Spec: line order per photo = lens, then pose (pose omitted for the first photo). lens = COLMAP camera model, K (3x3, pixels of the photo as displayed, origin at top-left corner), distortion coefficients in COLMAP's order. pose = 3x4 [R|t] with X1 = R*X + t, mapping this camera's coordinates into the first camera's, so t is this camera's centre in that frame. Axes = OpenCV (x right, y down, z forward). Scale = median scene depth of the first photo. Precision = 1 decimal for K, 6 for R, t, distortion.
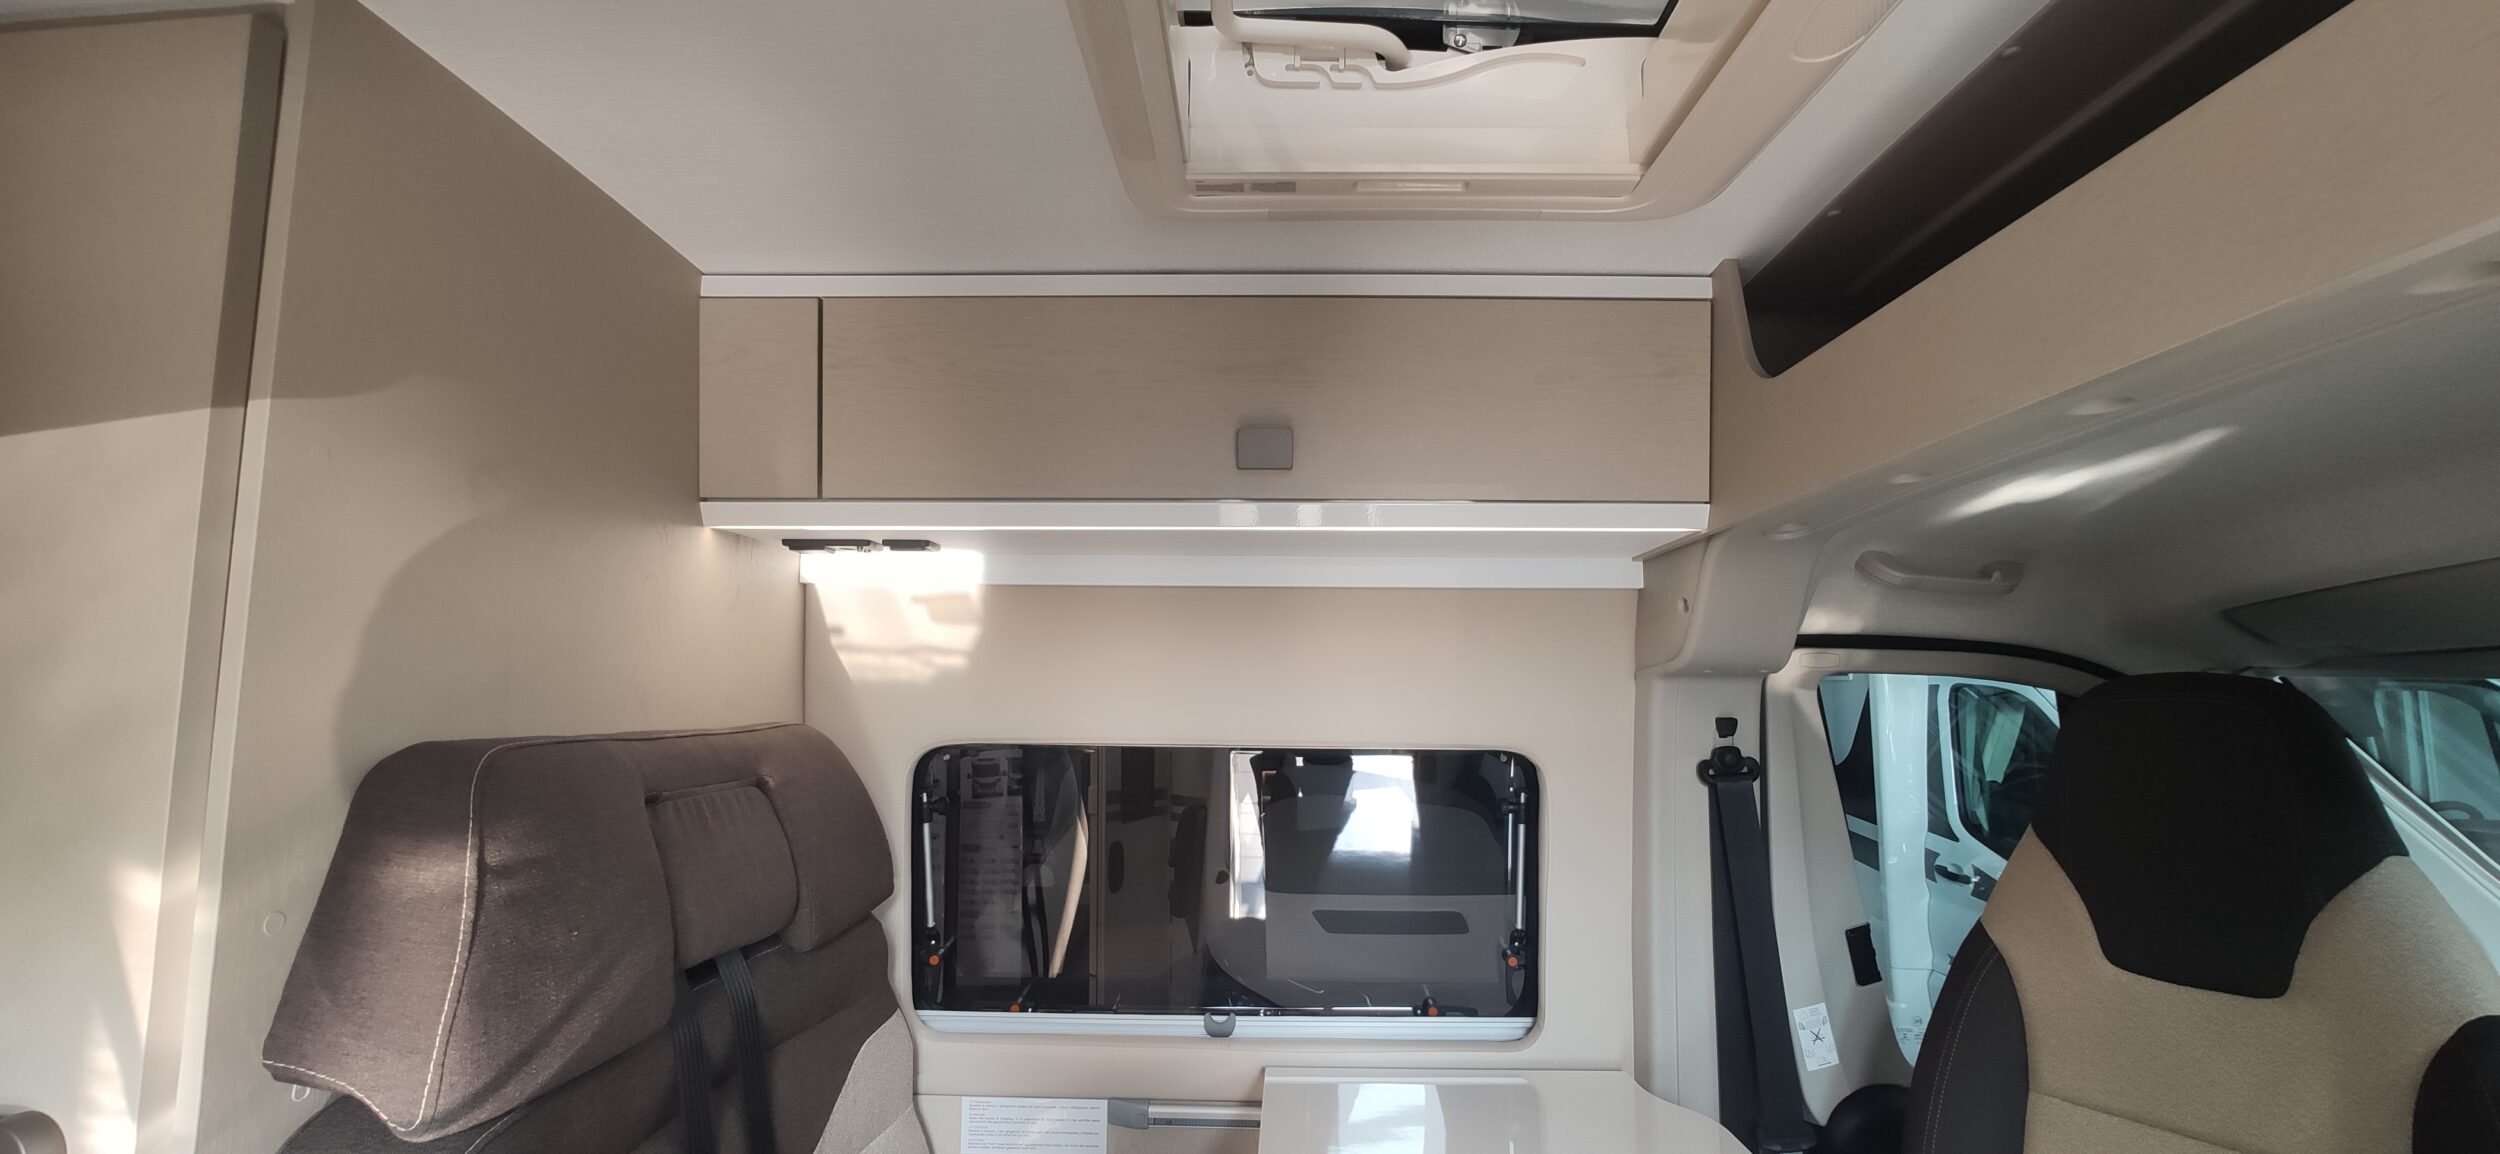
lens RADIAL K [[1107.1, 0, 1256.1], [0, 1107.1, 587.8], [0, 0, 1]] dist [-0.001863, 0.014683]
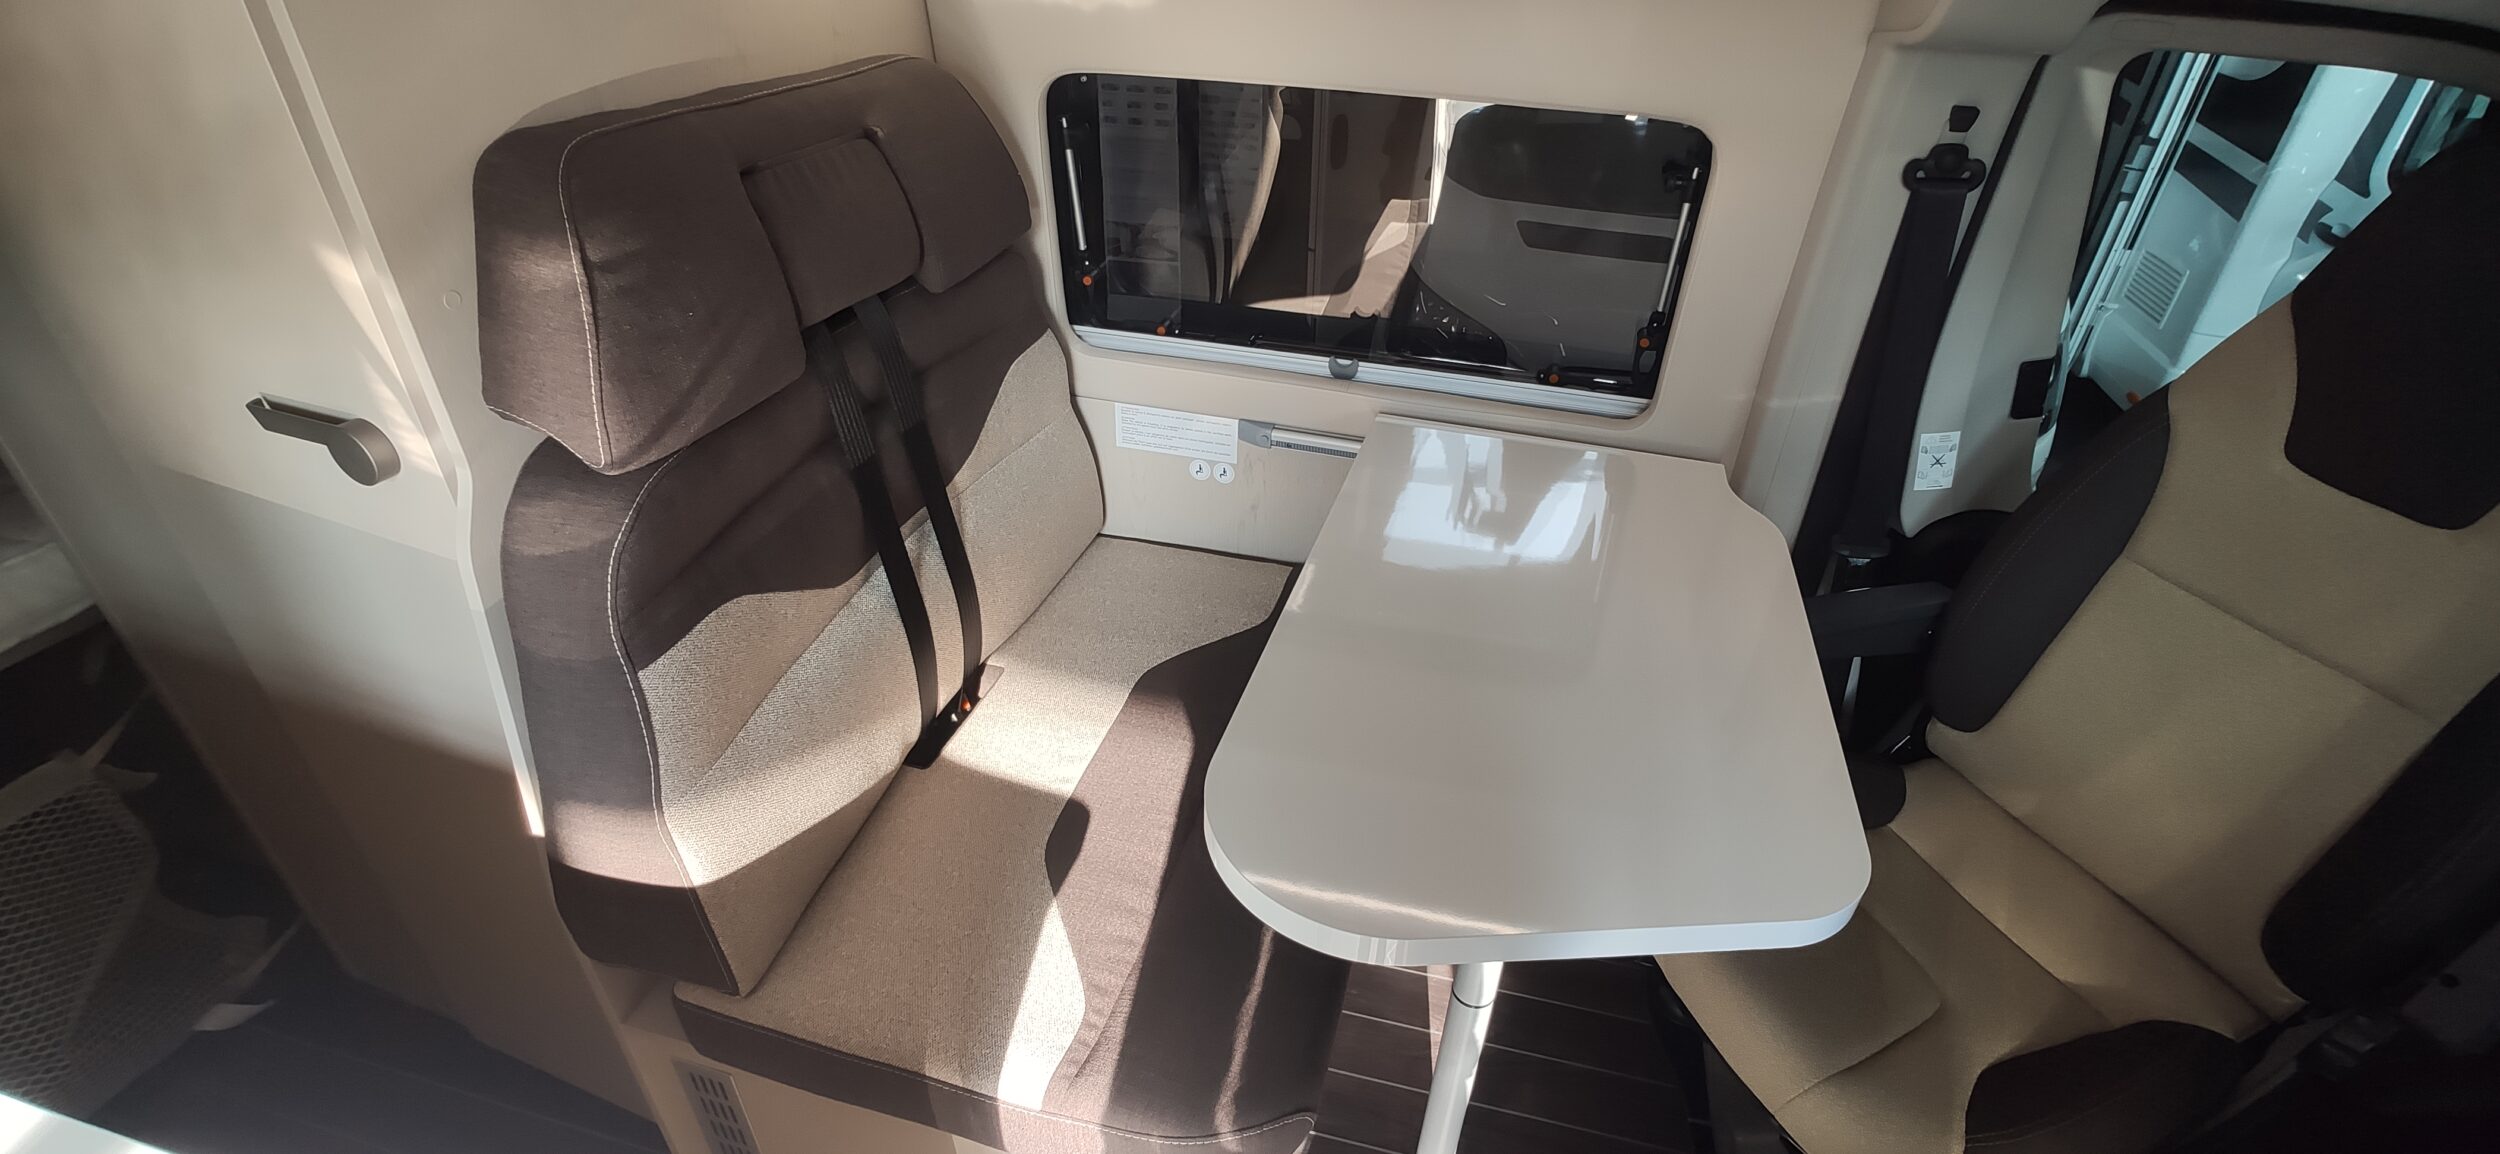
lens RADIAL K [[1107.1, 0, 1256.1], [0, 1107.1, 587.8], [0, 0, 1]] dist [-0.001863, 0.014683]
pose [[0.967528, 0.155685, -0.199129, 0.143025], [0.002481, 0.781916, 0.623379, -0.112517], [0.252753, -0.603631, 0.756139, 0.055431]]
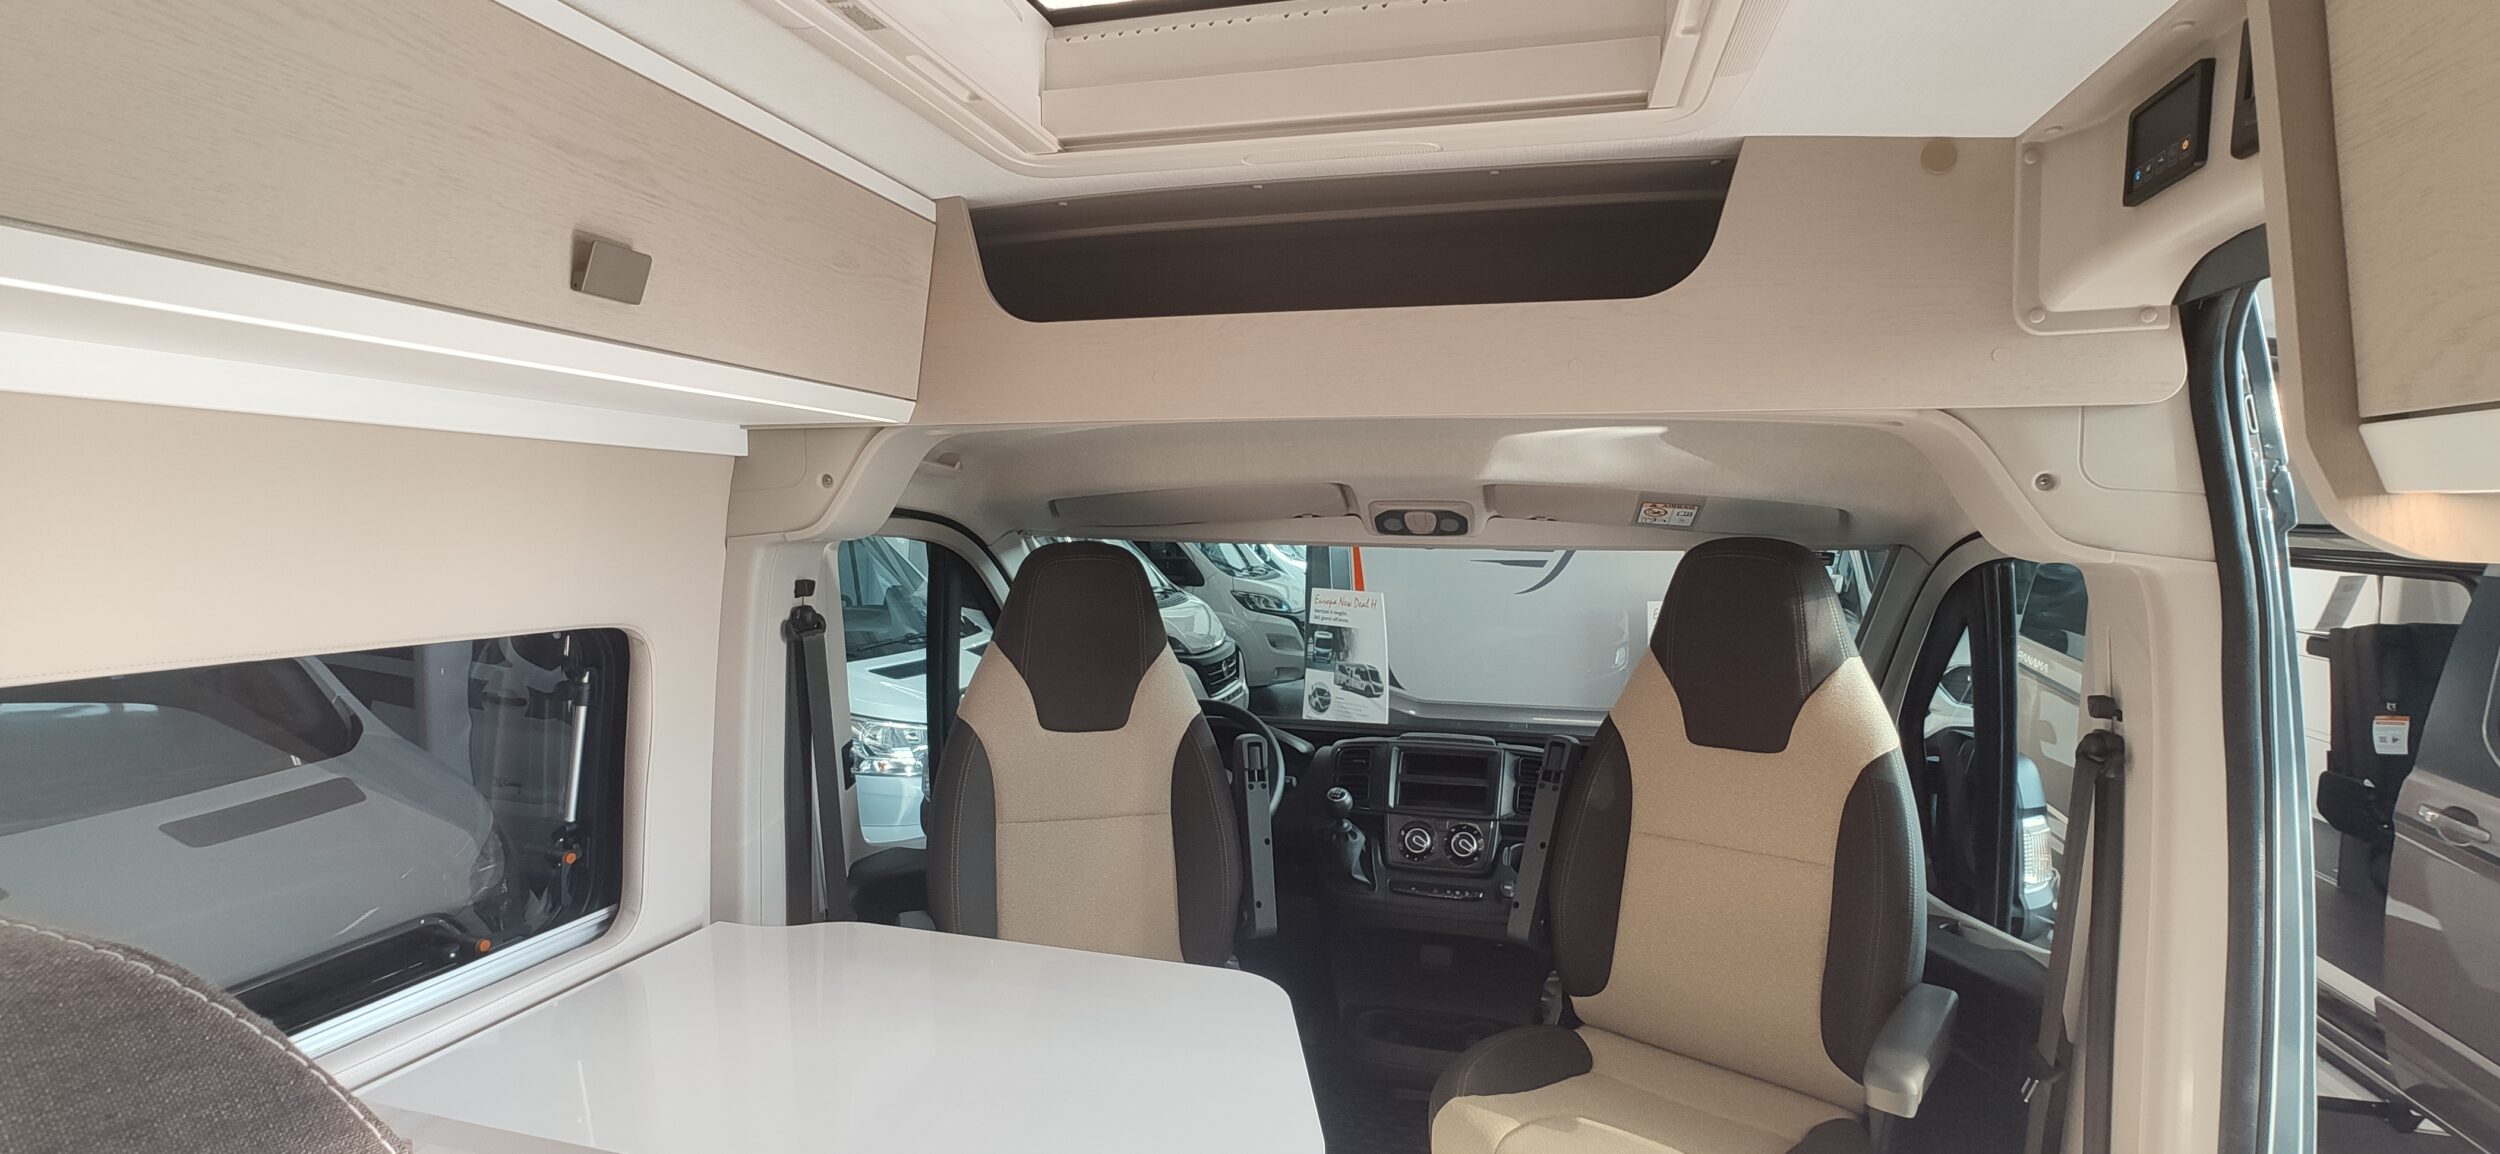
lens RADIAL K [[1107.1, 0, 1256.1], [0, 1107.1, 587.8], [0, 0, 1]] dist [-0.001863, 0.014683]
pose [[0.246826, -0.056924, 0.967387, -0.535566], [-0.106531, 0.990629, 0.085472, -0.017346], [-0.963187, -0.124153, 0.238449, 0.303753]]
